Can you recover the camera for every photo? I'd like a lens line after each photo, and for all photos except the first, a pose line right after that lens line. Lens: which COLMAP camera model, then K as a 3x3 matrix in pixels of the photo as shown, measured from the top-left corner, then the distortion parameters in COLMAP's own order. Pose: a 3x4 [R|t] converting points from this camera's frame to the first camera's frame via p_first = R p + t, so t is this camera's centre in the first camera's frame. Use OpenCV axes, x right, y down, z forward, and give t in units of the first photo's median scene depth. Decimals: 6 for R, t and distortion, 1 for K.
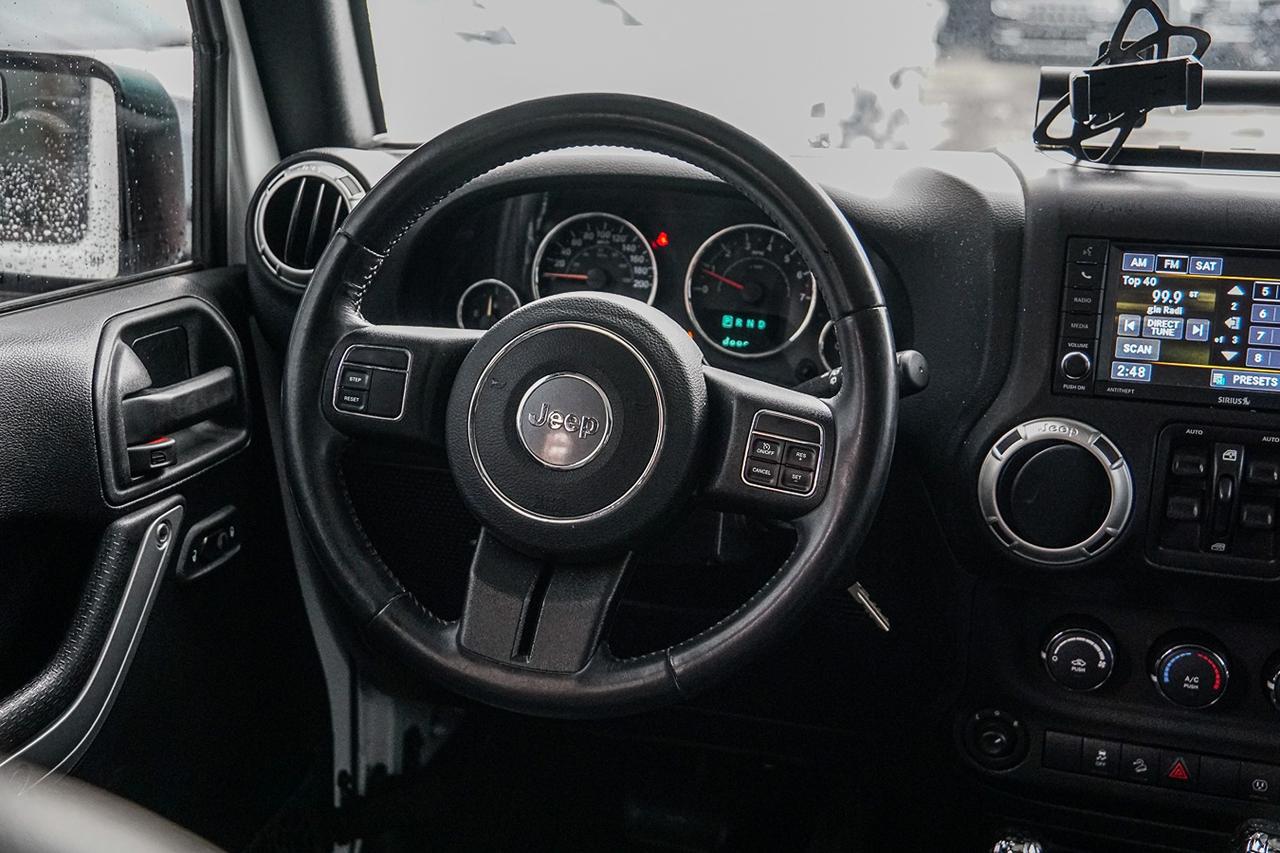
lens RADIAL K [[1541.3, 0, 640.0], [0, 1541.3, 426.5], [0, 0, 1]] dist [-0.011705, 0.342975]
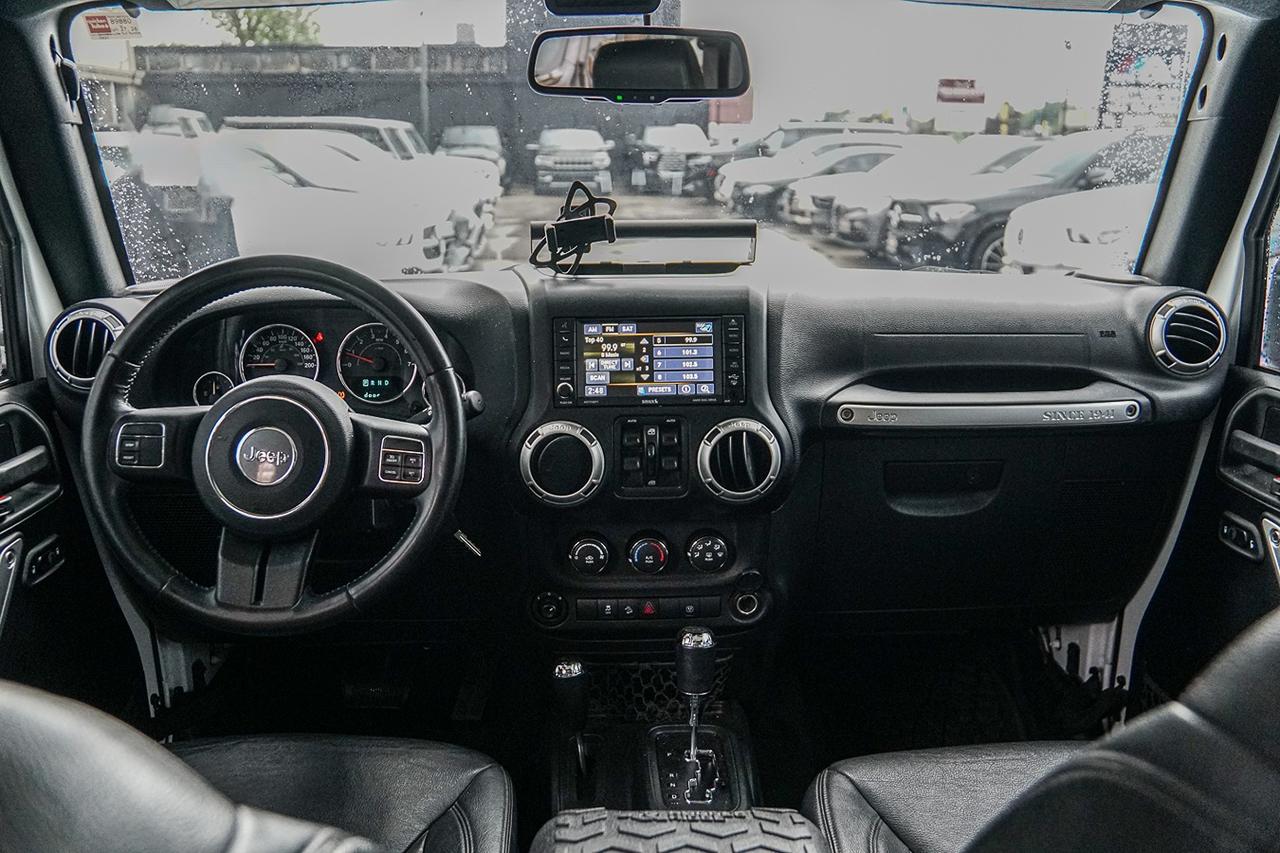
lens RADIAL K [[1023.1, 0, 640.0], [0, 1023.1, 426.5], [0, 0, 1]] dist [-0.133967, 0.119022]
pose [[0.953112, -0.110709, 0.281639, 0.030255], [0.111299, 0.993689, 0.013951, -0.005374], [-0.281406, 0.018049, 0.959419, -0.134151]]
